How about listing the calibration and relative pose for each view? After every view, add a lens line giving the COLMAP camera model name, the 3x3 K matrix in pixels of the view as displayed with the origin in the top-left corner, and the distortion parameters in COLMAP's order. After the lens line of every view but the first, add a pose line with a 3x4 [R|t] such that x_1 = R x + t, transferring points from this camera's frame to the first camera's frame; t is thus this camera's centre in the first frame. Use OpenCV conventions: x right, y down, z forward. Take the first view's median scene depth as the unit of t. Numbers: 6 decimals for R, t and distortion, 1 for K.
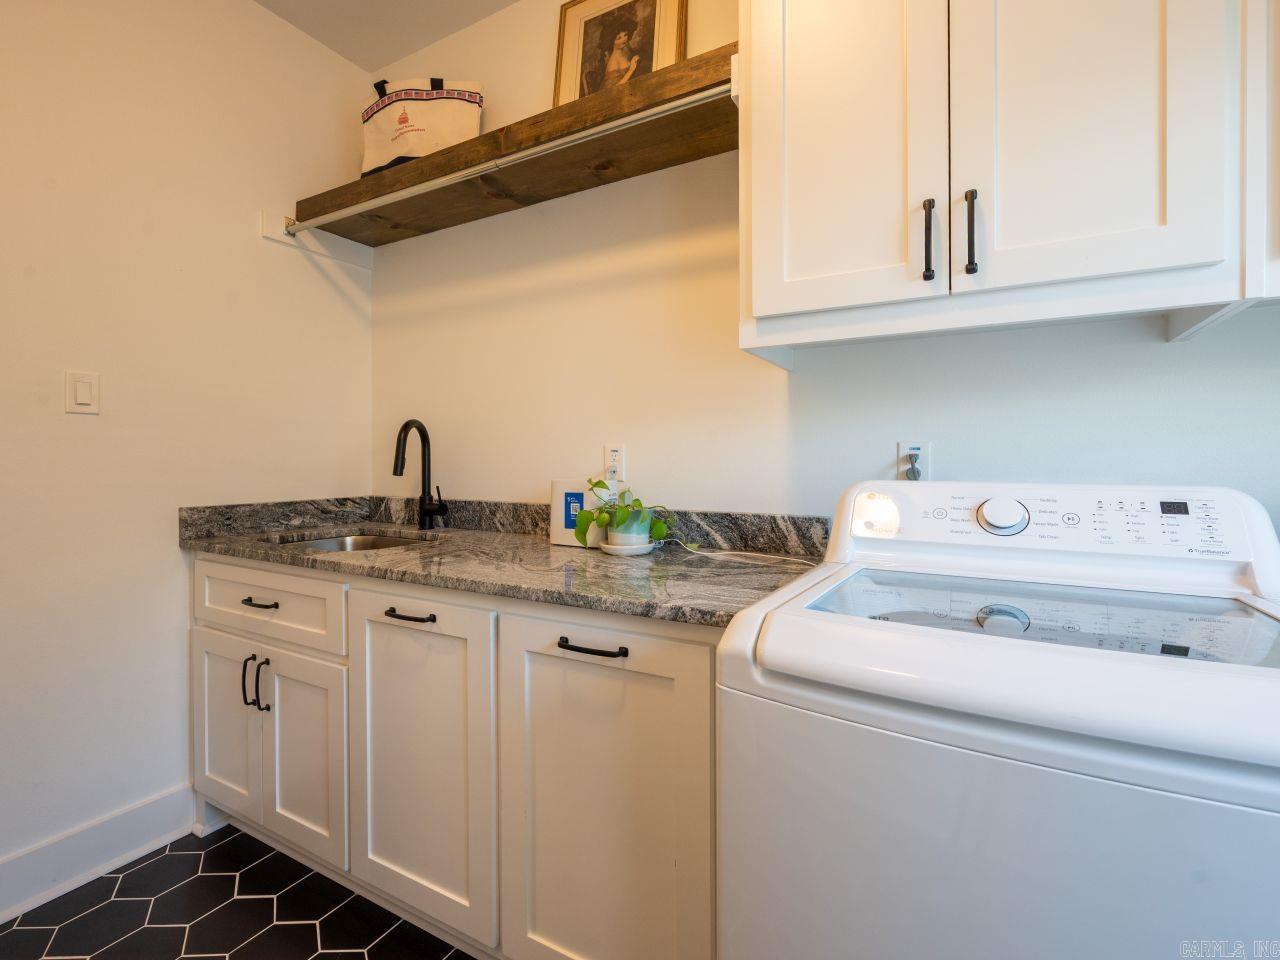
lens RADIAL K [[587.6, 0, 683.9], [0, 587.6, 467.7], [0, 0, 1]] dist [-0.000864, -0.000707]
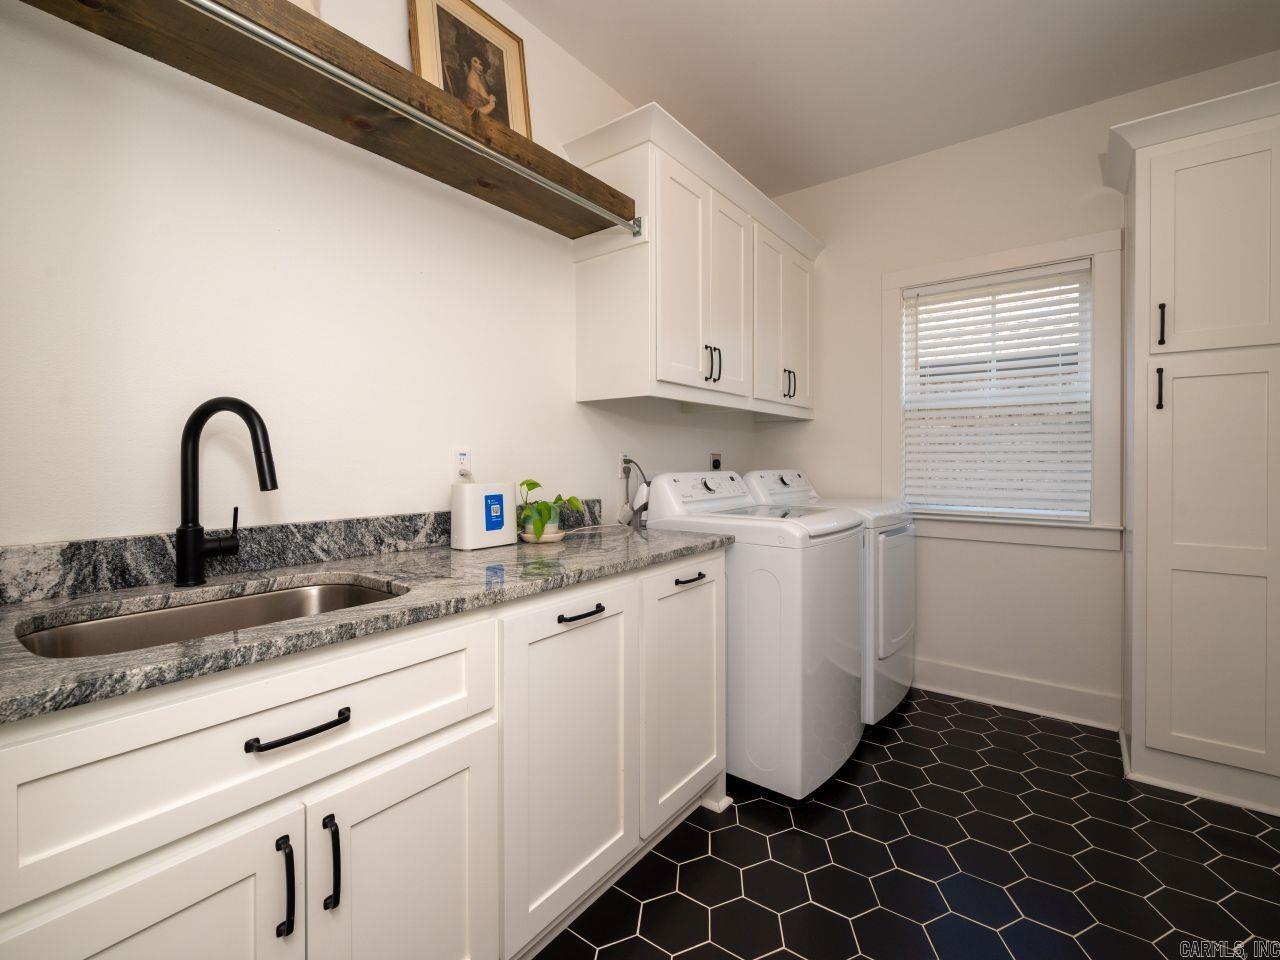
lens RADIAL K [[587.6, 0, 648.9], [0, 587.6, 468.5], [0, 0, 1]] dist [-0.000864, -0.000707]
pose [[0.148454, -0.013552, 0.988826, -1.074771], [0.017410, 0.999787, 0.011089, -0.009817], [-0.988766, 0.015569, 0.148658, 0.529984]]
